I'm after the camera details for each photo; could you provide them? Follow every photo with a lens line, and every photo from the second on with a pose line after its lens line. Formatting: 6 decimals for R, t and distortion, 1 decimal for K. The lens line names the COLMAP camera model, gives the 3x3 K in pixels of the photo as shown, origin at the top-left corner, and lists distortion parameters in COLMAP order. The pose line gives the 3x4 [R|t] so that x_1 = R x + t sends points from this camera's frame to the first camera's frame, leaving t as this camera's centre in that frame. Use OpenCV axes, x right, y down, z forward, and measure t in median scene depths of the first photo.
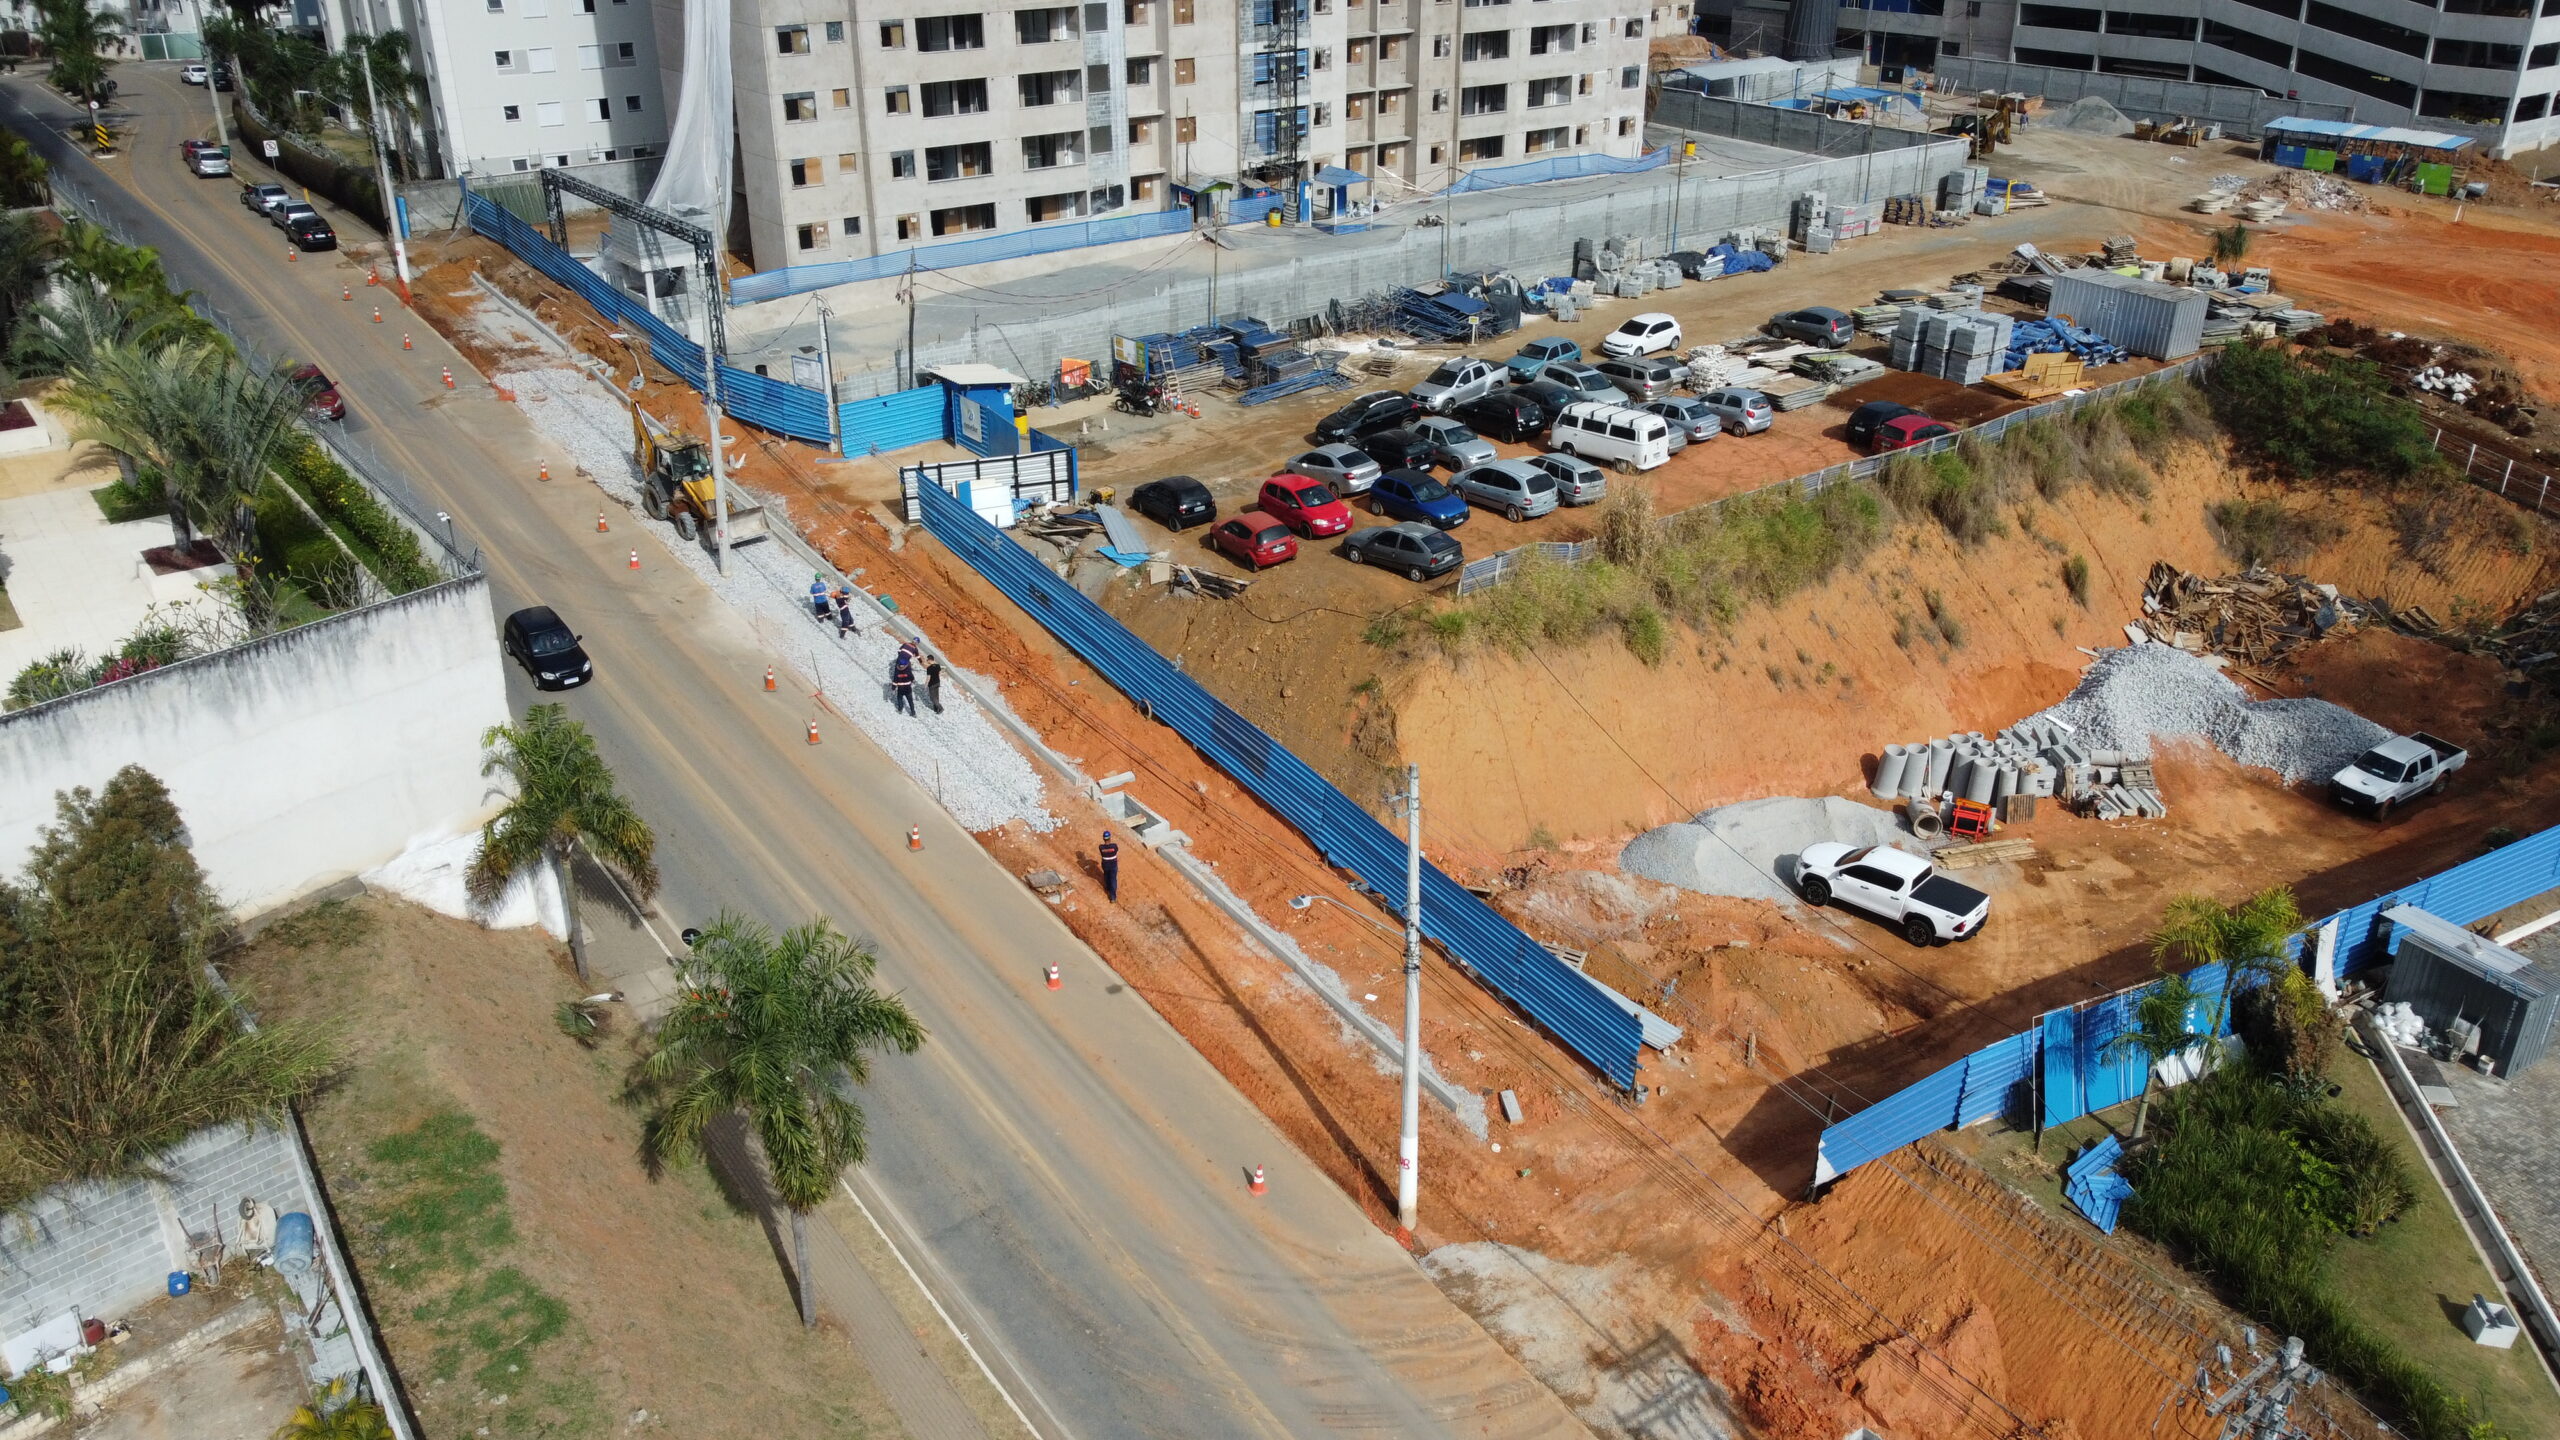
lens RADIAL K [[1945.3, 0, 1279.1], [0, 1945.3, 714.4], [0, 0, 1]] dist [-0.001251, -0.002953]
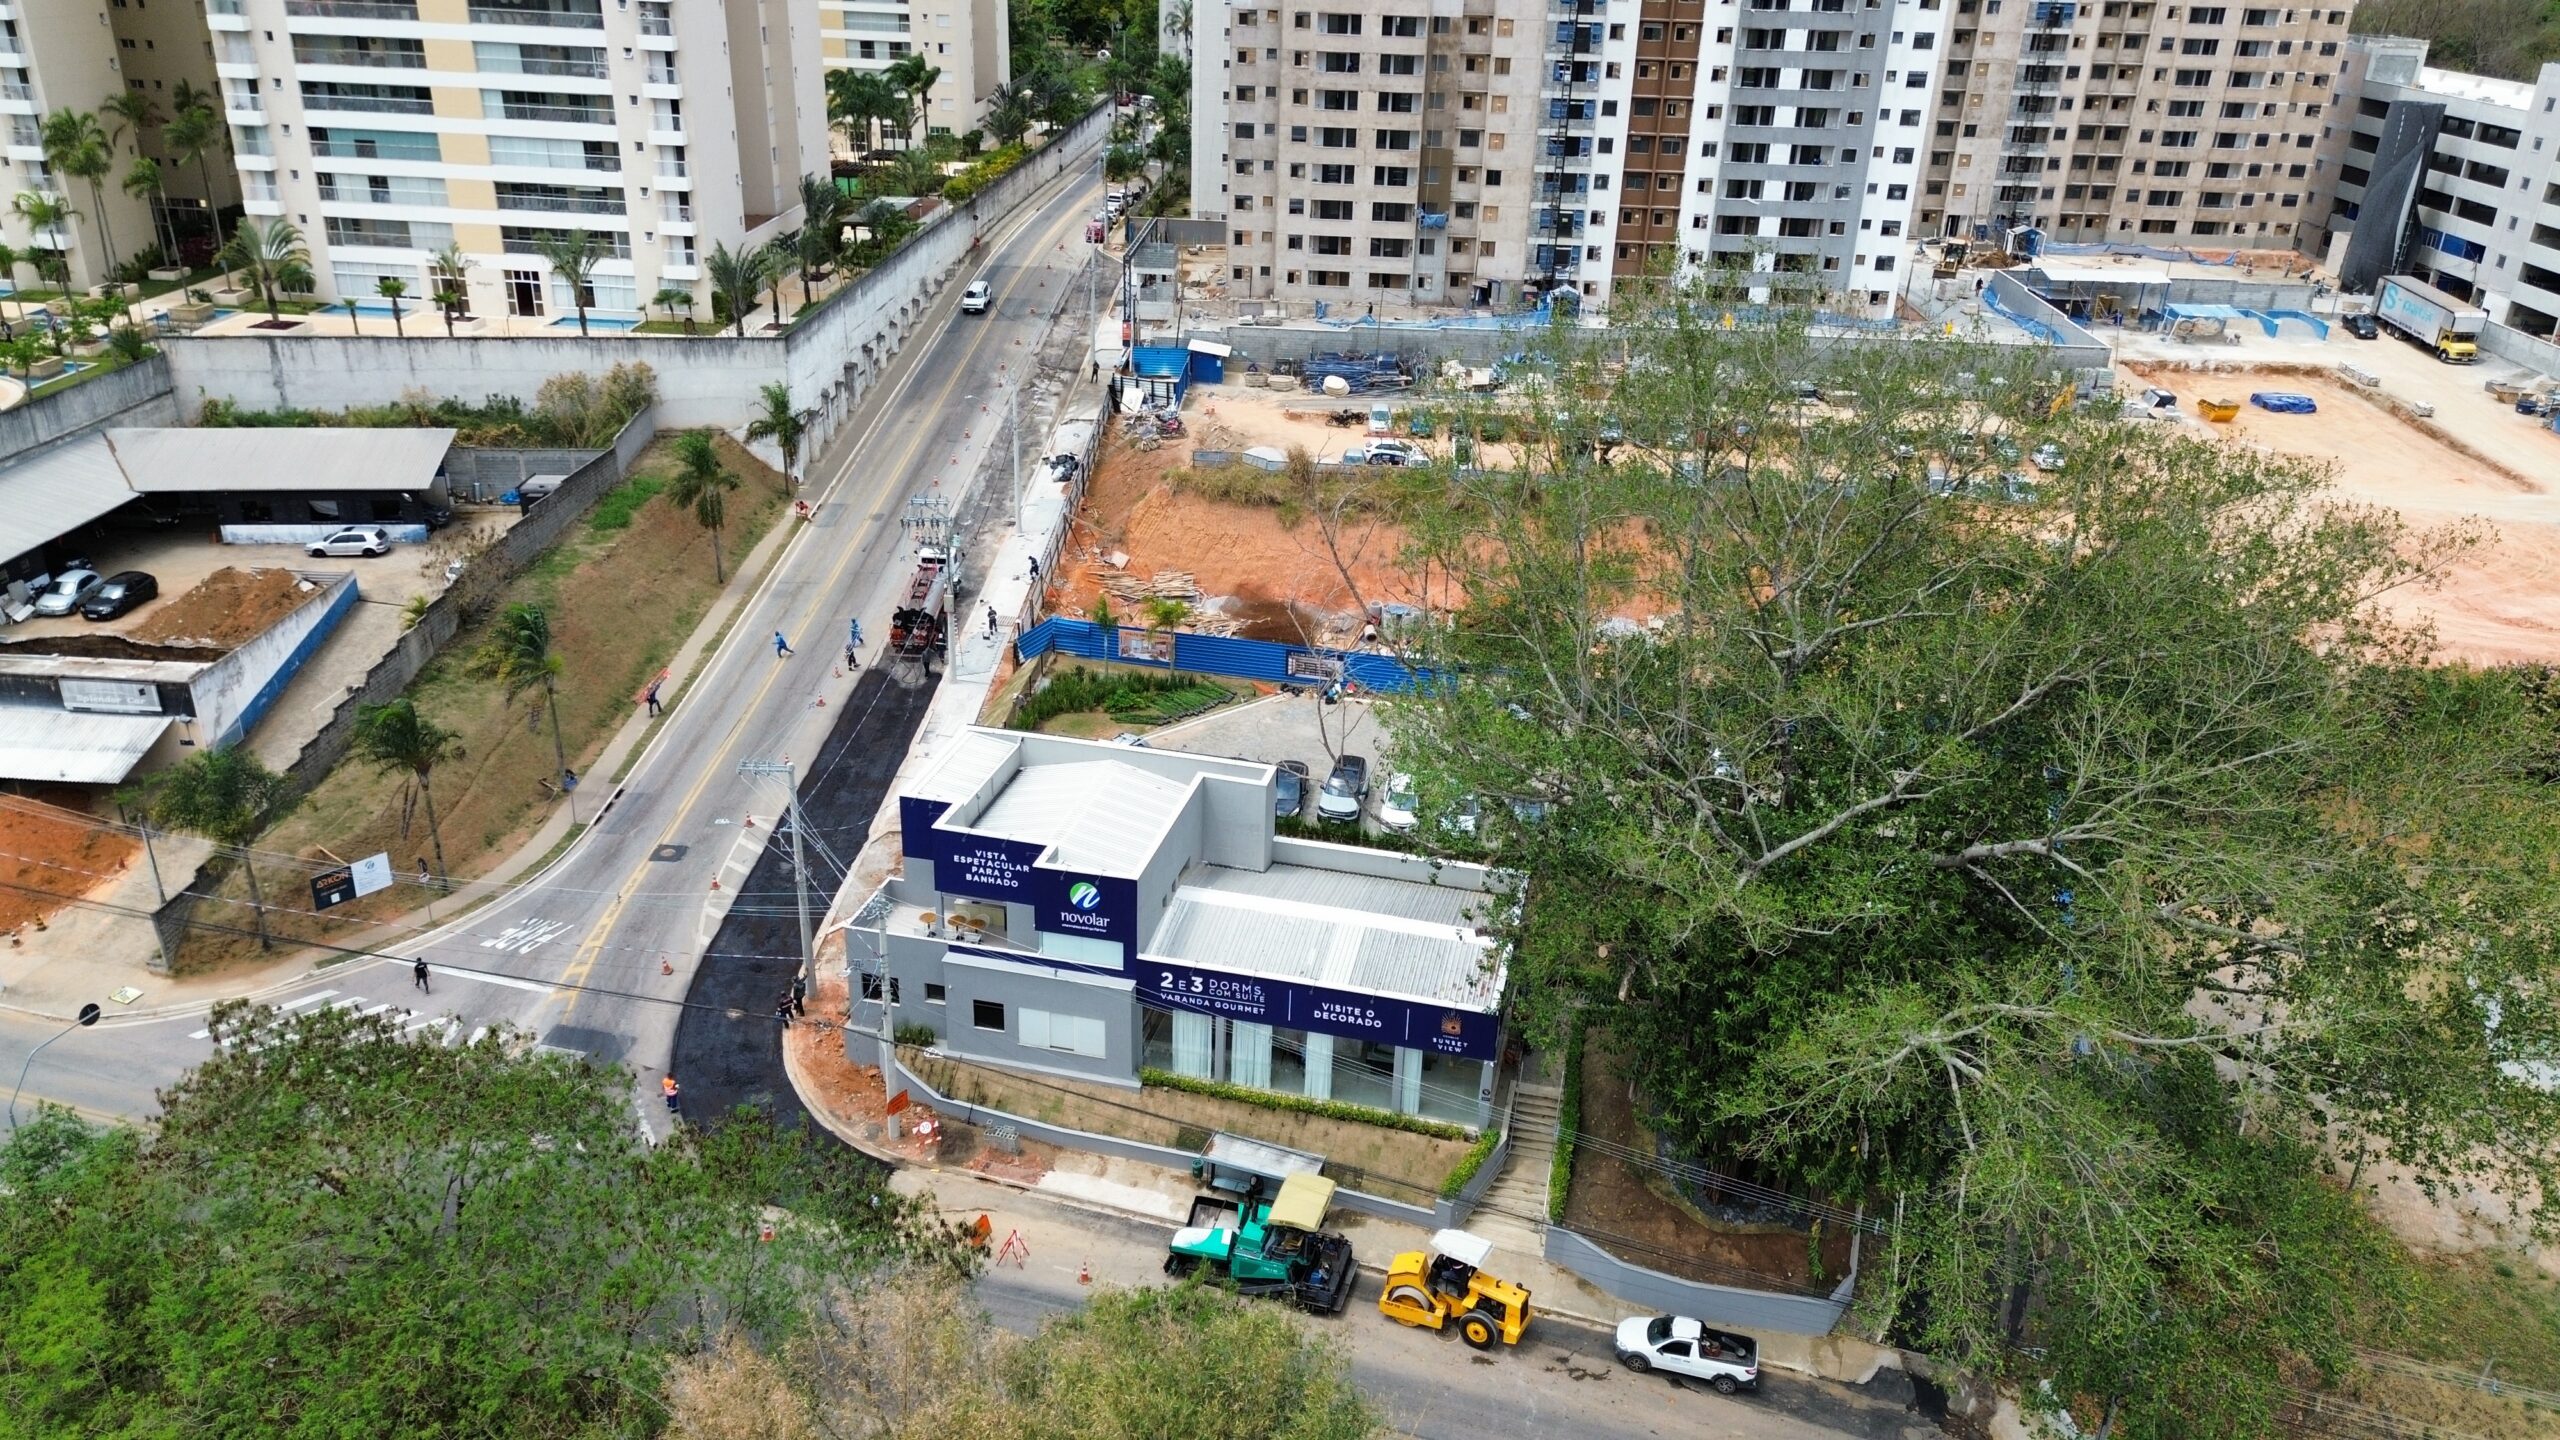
lens RADIAL K [[1815.3, 0, 1281.7], [0, 1815.3, 715.1], [0, 0, 1]] dist [0.081741, -0.082454]
pose [[0.759748, 0.292062, -0.580932, 1.095857], [-0.308391, 0.948416, 0.073497, 0.017260], [0.572431, 0.123315, 0.810627, -0.398817]]
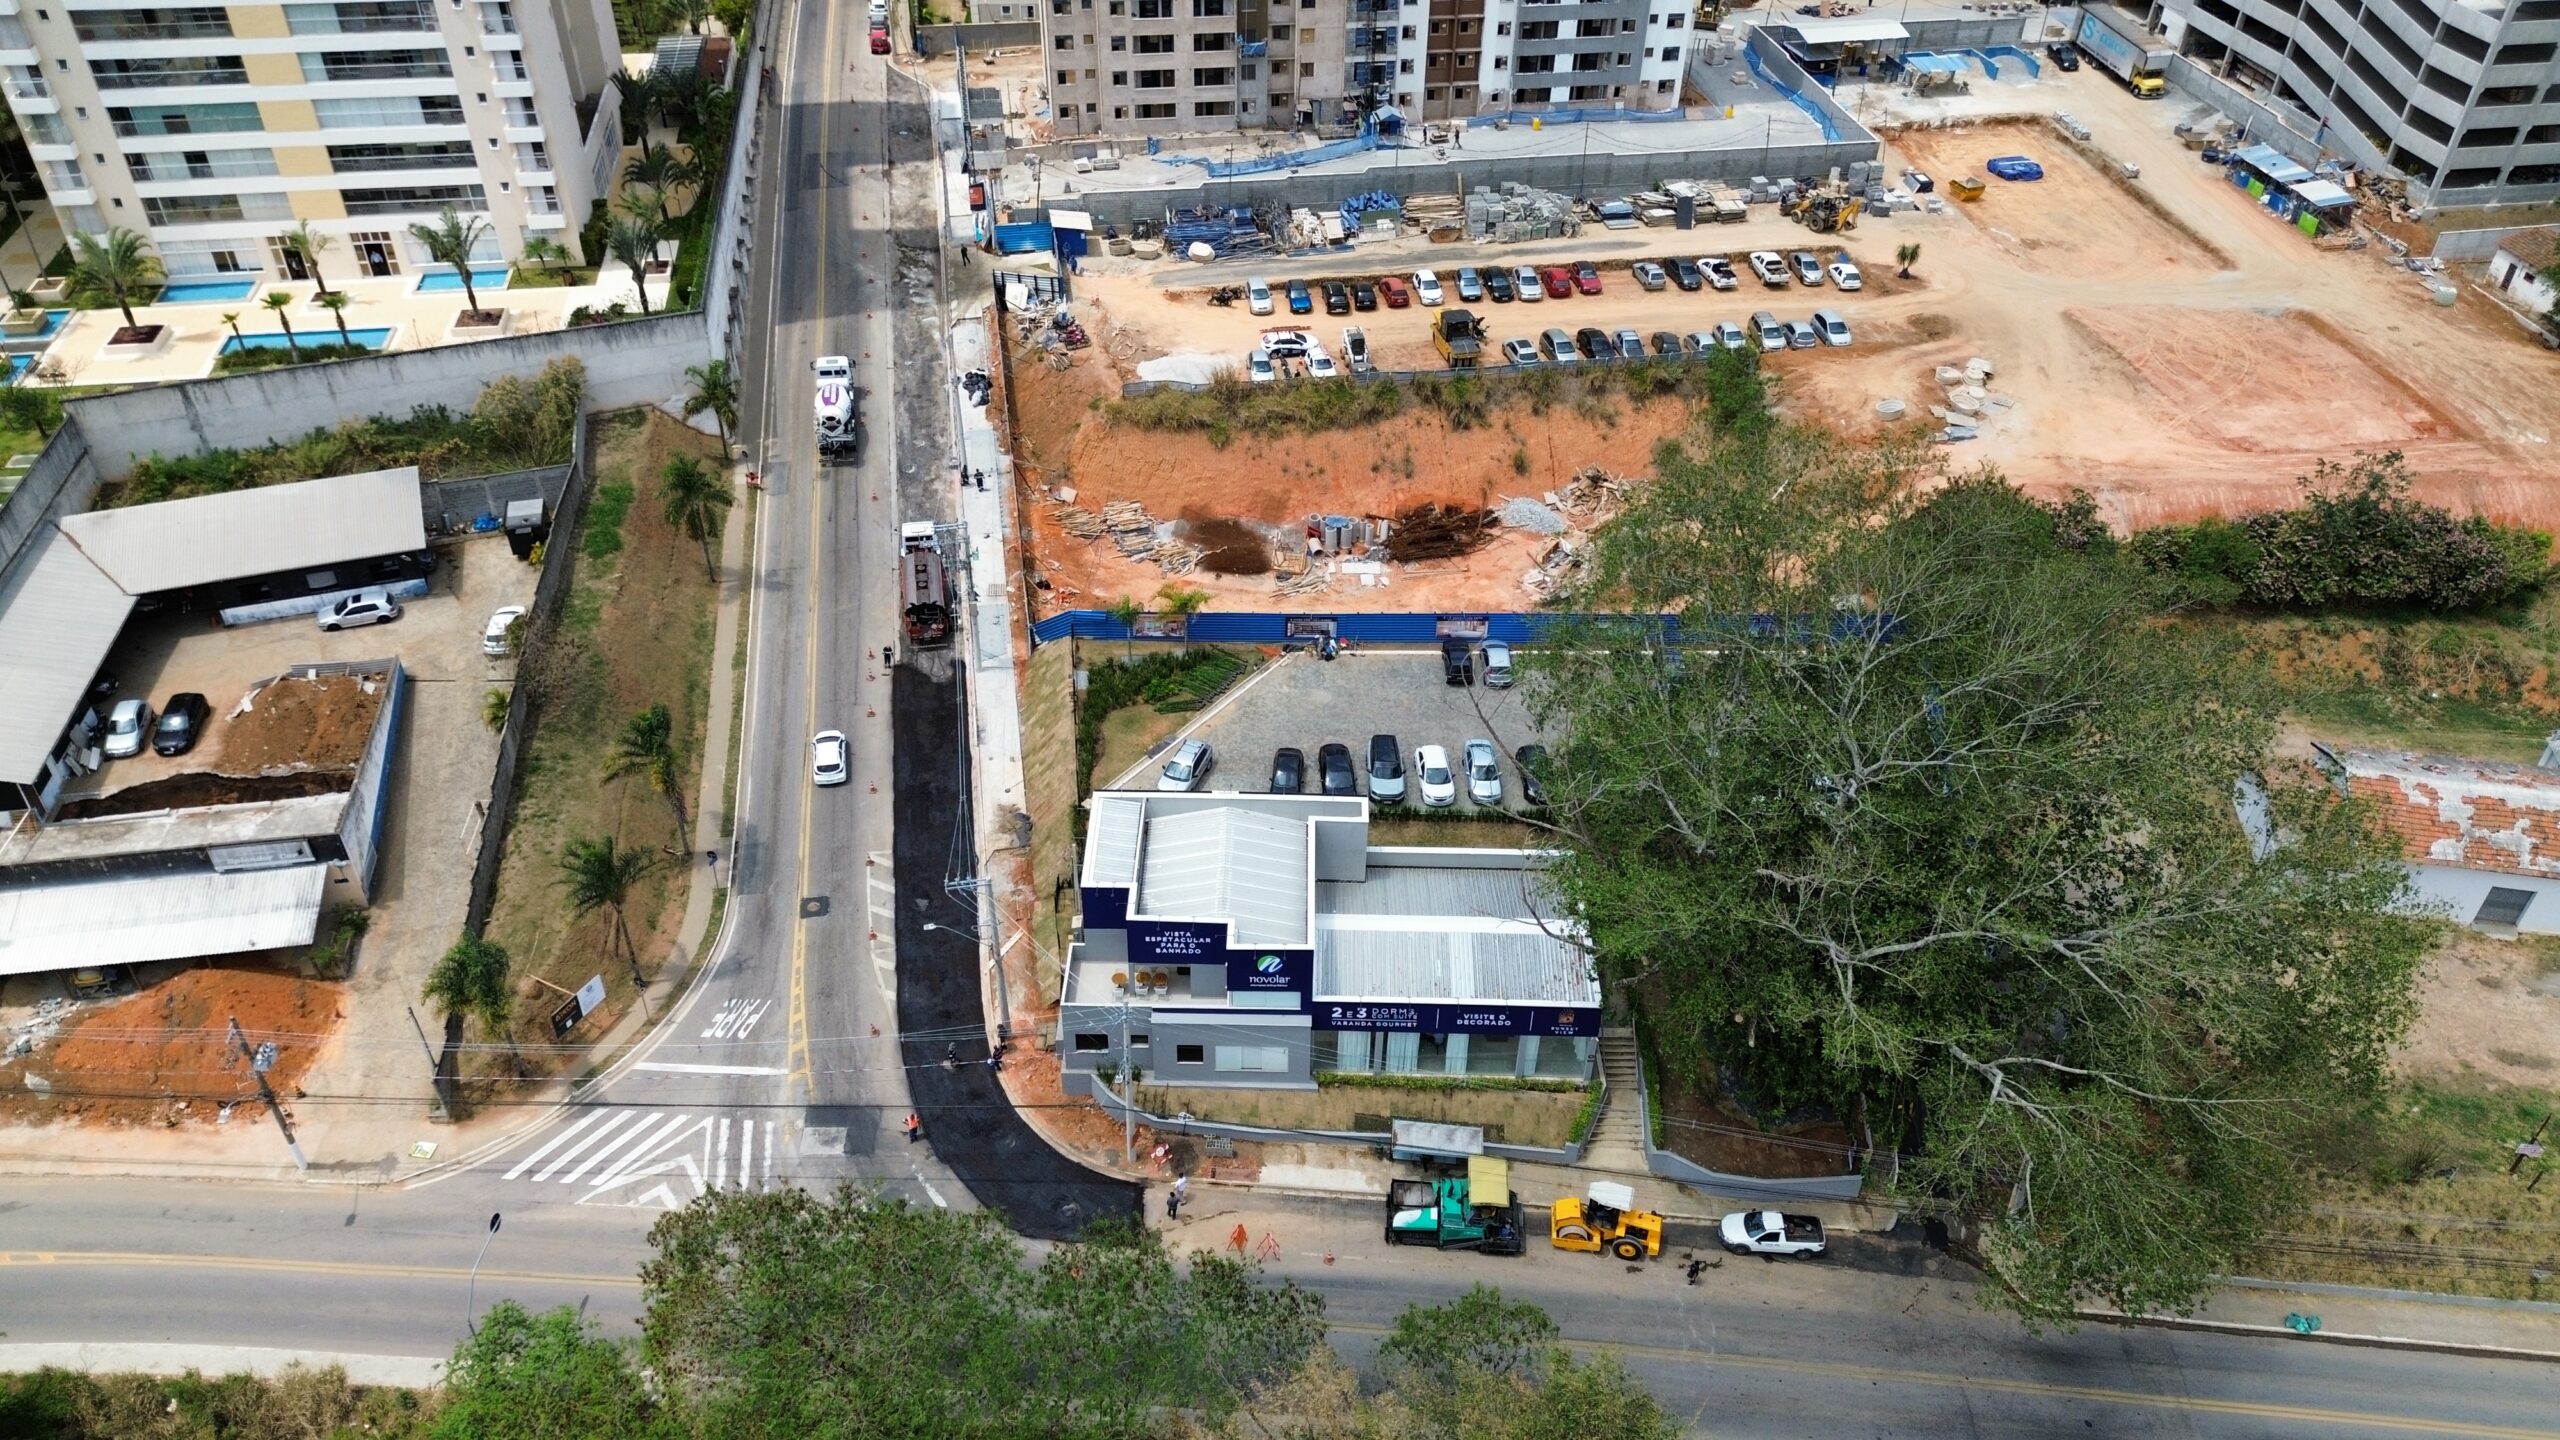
lens RADIAL K [[1815.3, 0, 1283.3], [0, 1815.3, 720.9], [0, 0, 1]] dist [0.081741, -0.082454]
pose [[0.883322, 0.301393, -0.359032, 0.890256], [-0.216822, 0.941744, 0.257113, -0.228416], [0.415608, -0.149268, 0.897212, -0.686338]]
